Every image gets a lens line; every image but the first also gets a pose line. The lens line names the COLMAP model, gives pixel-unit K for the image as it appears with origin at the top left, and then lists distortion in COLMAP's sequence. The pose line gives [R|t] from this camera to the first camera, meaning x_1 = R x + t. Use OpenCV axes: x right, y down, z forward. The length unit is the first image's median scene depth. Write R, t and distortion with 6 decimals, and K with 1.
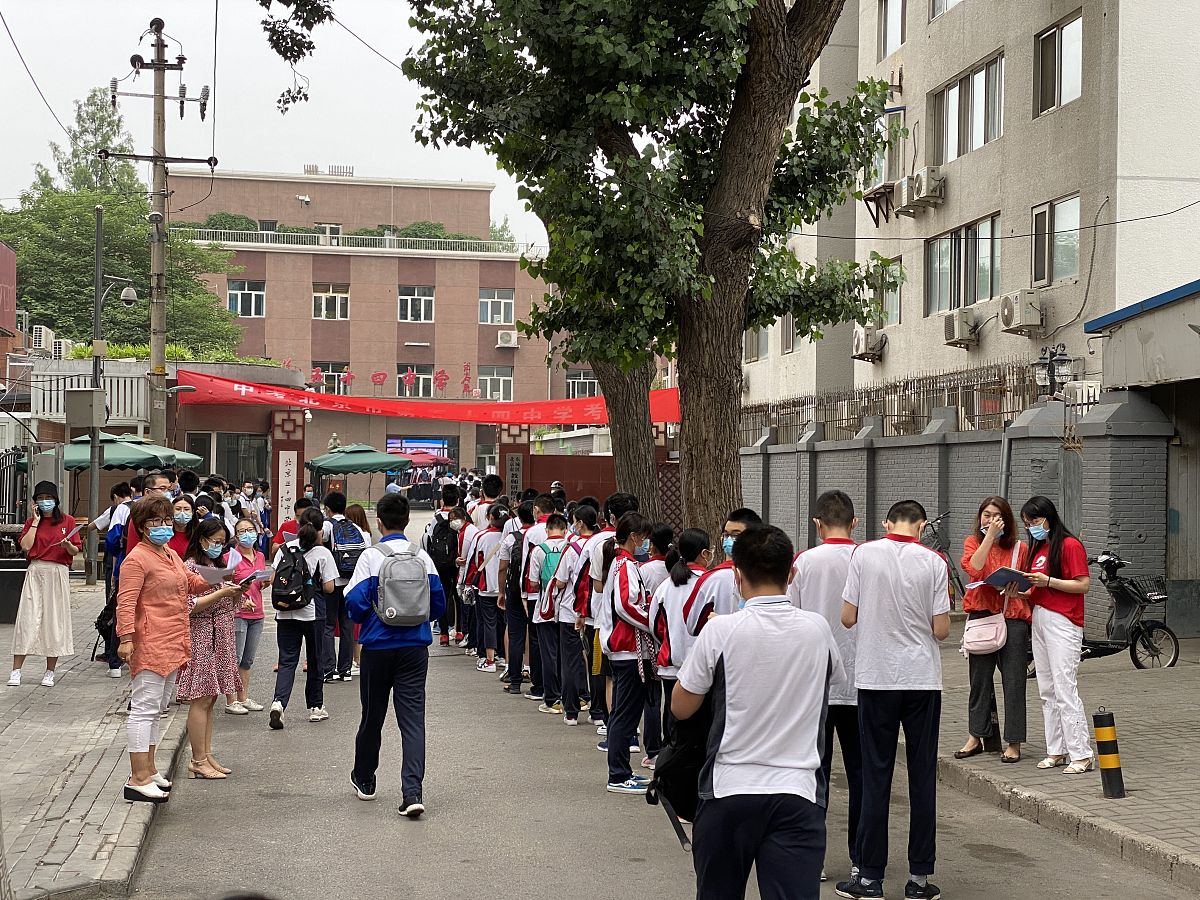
lens RADIAL K [[1844.1, 0, 600.0], [0, 1844.1, 450.0], [0, 0, 1]] dist [0.025152, 0.714896]
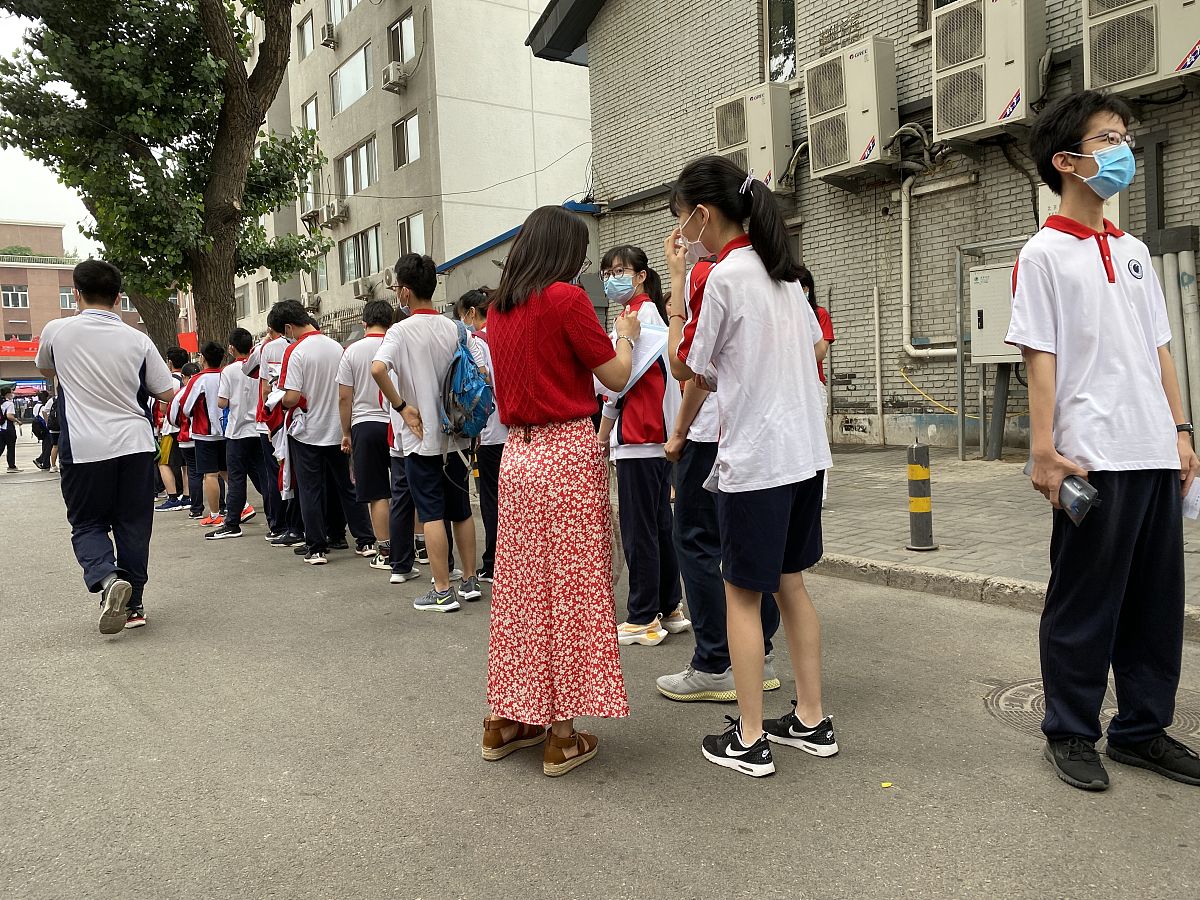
lens RADIAL K [[921.2, 0, 600.0], [0, 921.2, 450.0], [0, 0, 1]] dist [0.000347, 0.010329]
pose [[0.898658, -0.073098, 0.432516, 0.002702], [0.047355, 0.996422, 0.070009, 0.050187], [-0.436085, -0.042432, 0.898904, 0.101739]]
